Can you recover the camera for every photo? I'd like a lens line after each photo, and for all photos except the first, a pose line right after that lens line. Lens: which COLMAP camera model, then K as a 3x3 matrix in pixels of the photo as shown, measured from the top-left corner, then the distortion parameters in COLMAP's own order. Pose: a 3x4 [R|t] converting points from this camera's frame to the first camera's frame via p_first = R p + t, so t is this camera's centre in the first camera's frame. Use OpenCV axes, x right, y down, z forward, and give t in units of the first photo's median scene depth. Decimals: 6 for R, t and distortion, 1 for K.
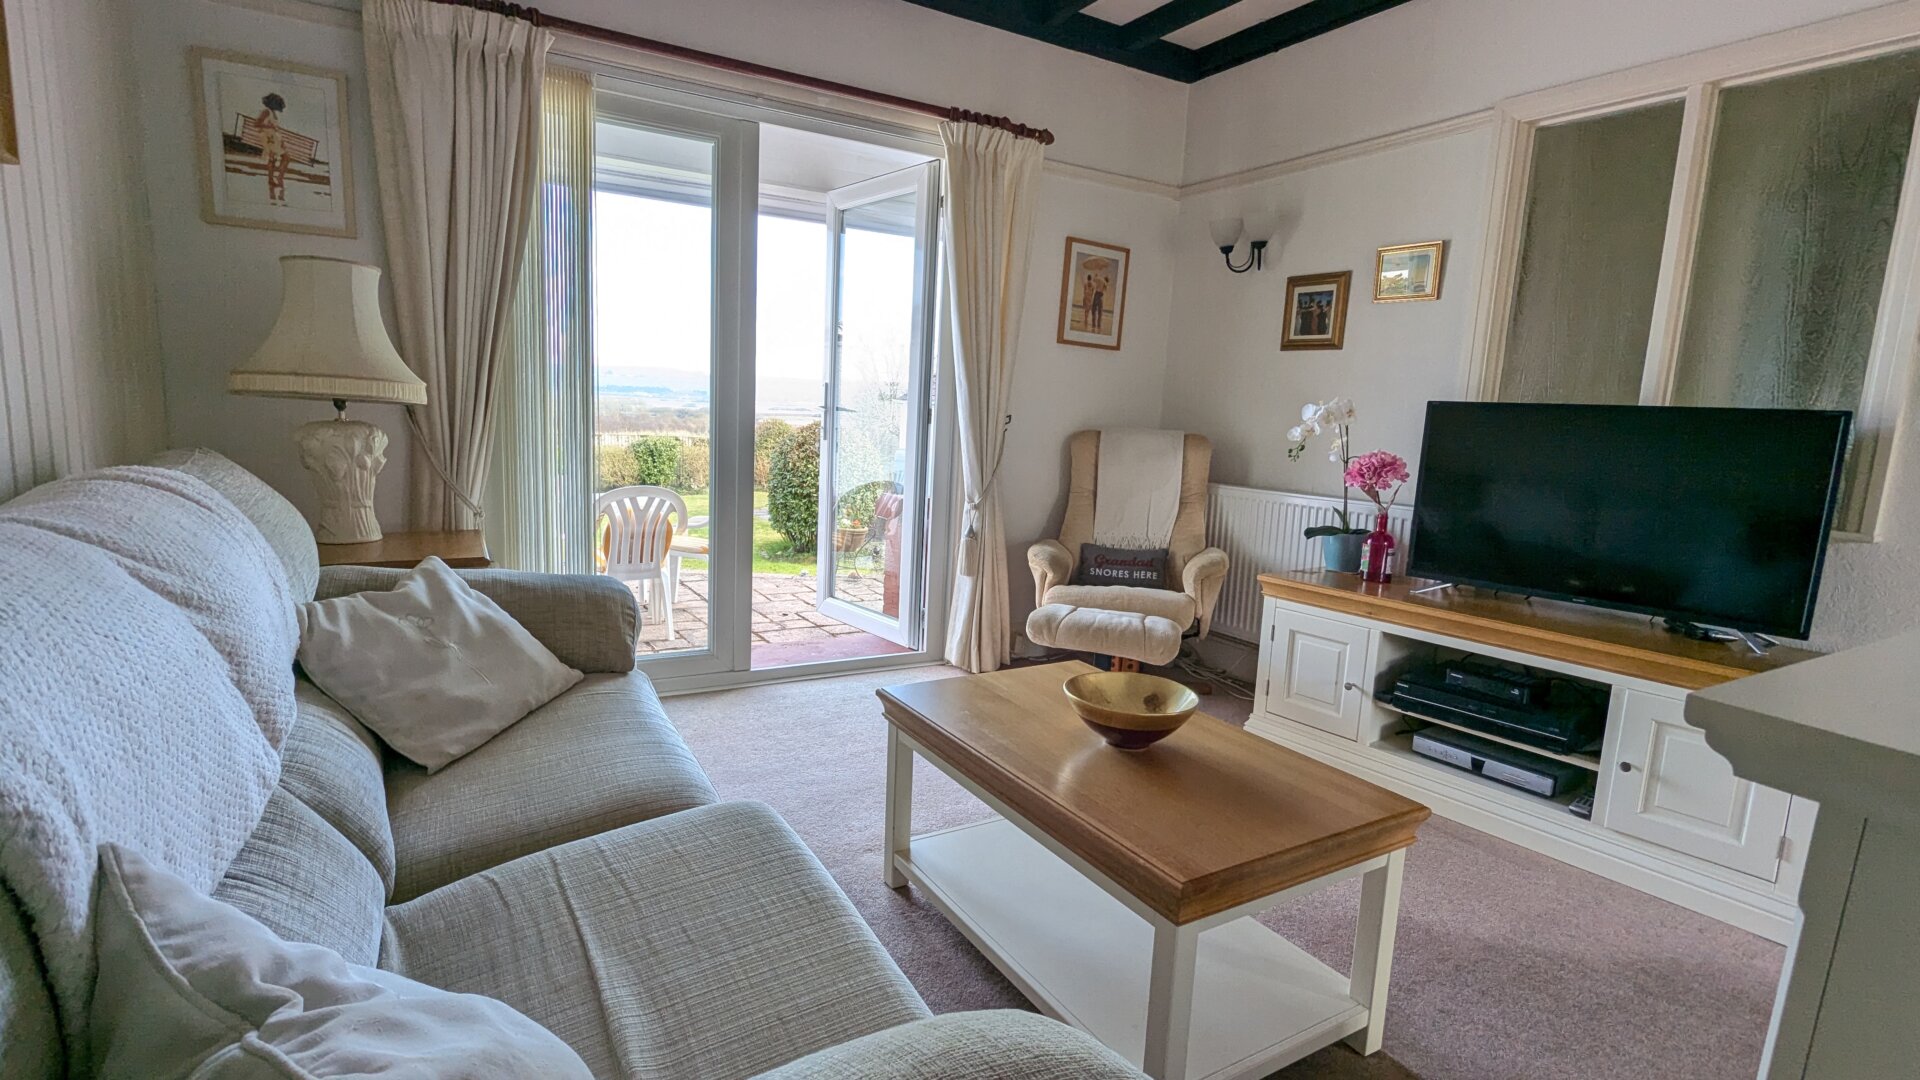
lens RADIAL K [[941.0, 0, 960.0], [0, 941.0, 540.0], [0, 0, 1]] dist [0.001670, 0.000284]
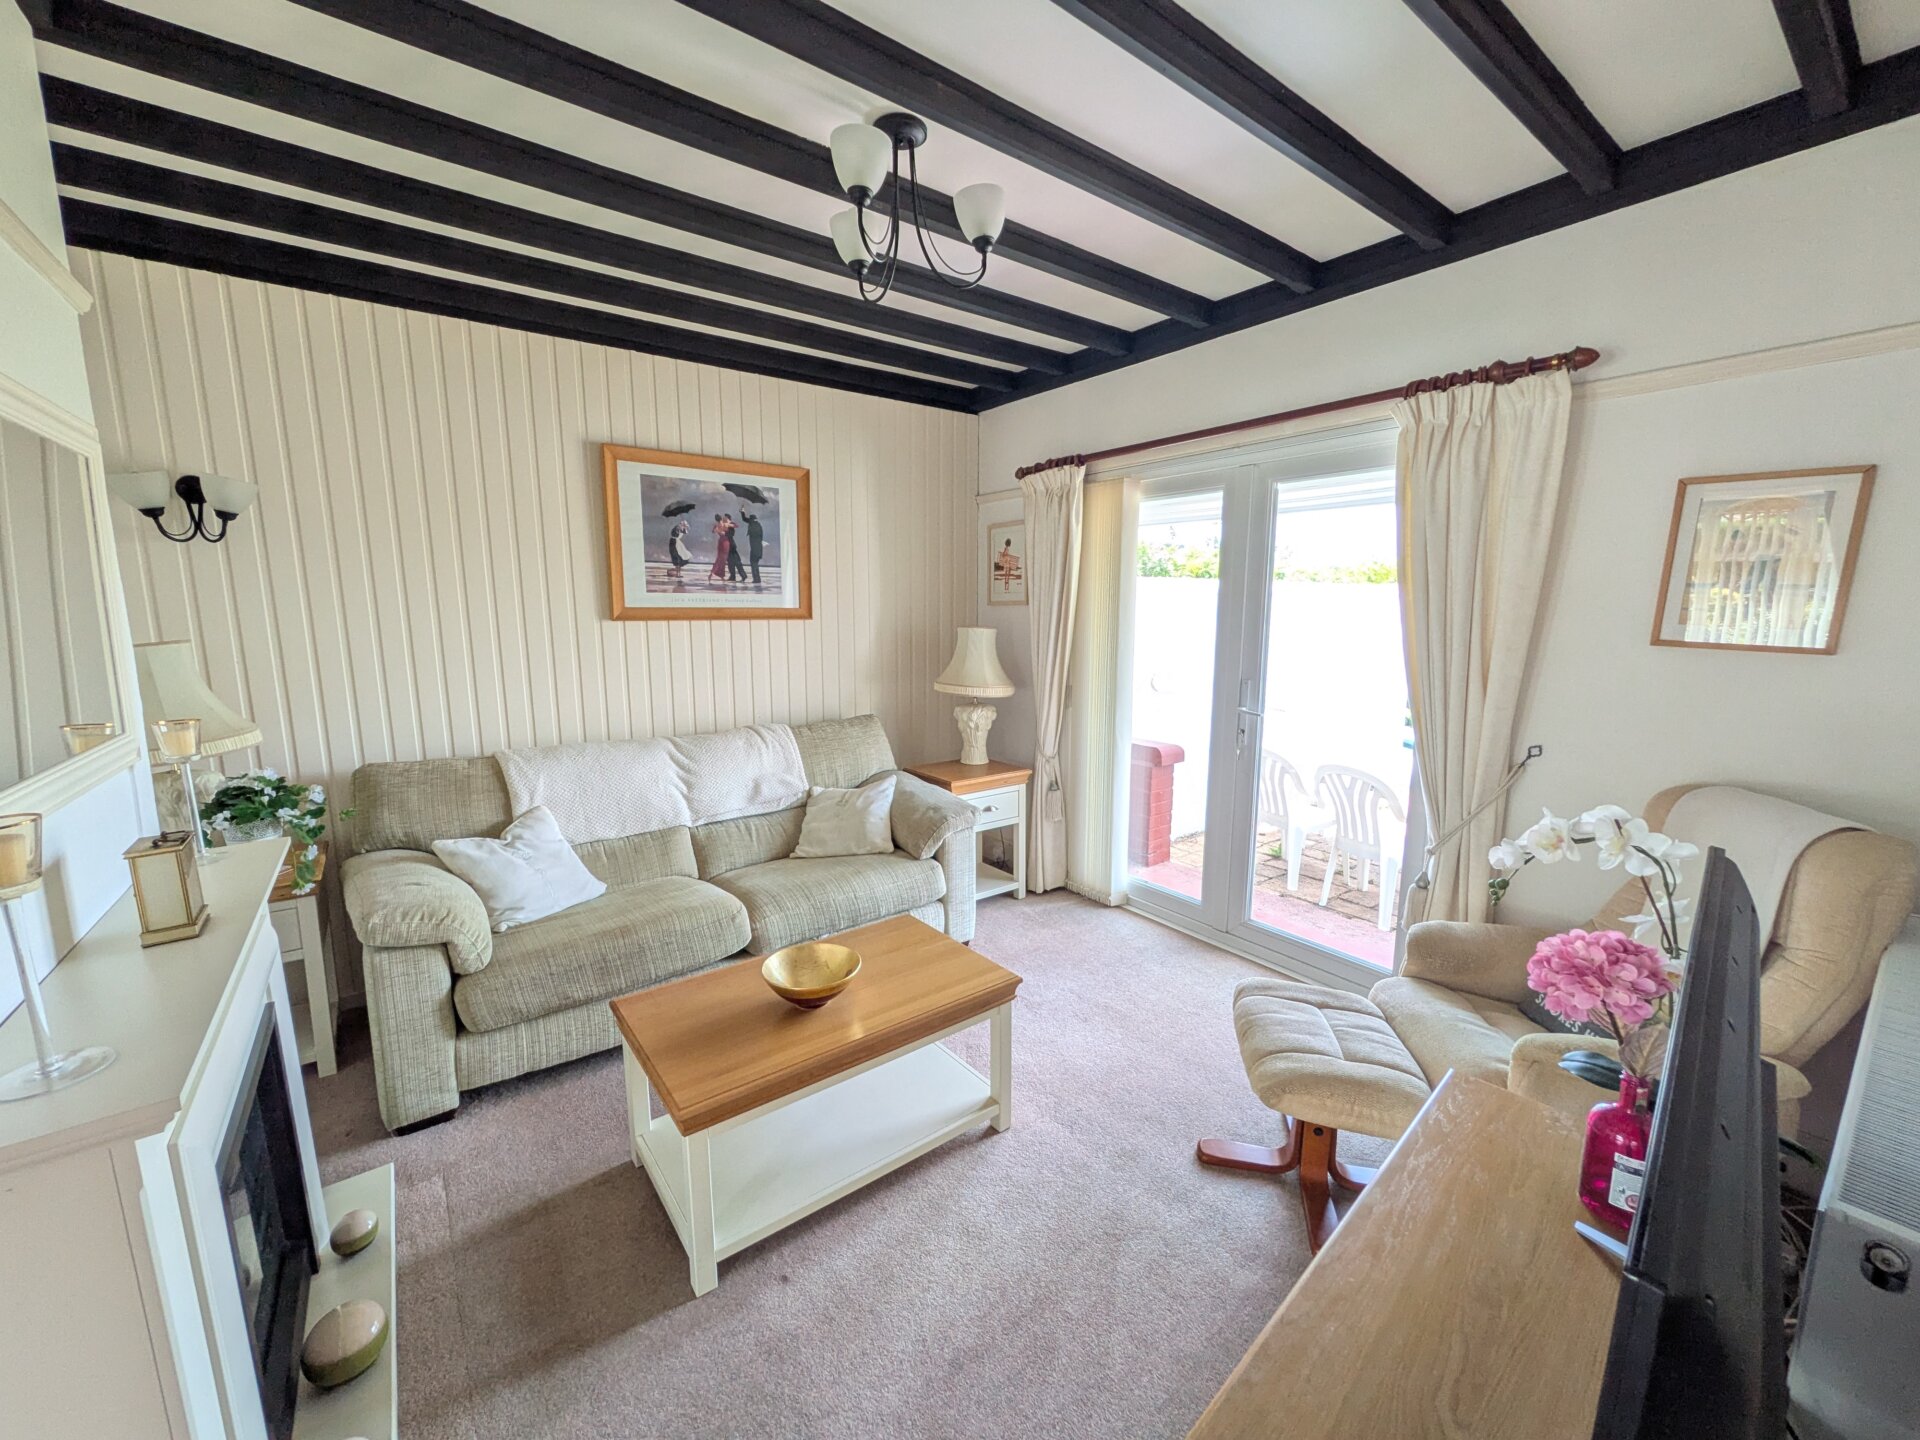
lens RADIAL K [[766.4, 0, 959.8], [0, 766.4, 723.6], [0, 0, 1]] dist [0.001915, -0.000114]
pose [[0.100208, 0.103089, -0.989612, 0.602144], [-0.145024, 0.985509, 0.087976, -0.140305], [0.984341, 0.134702, 0.113707, 0.502160]]
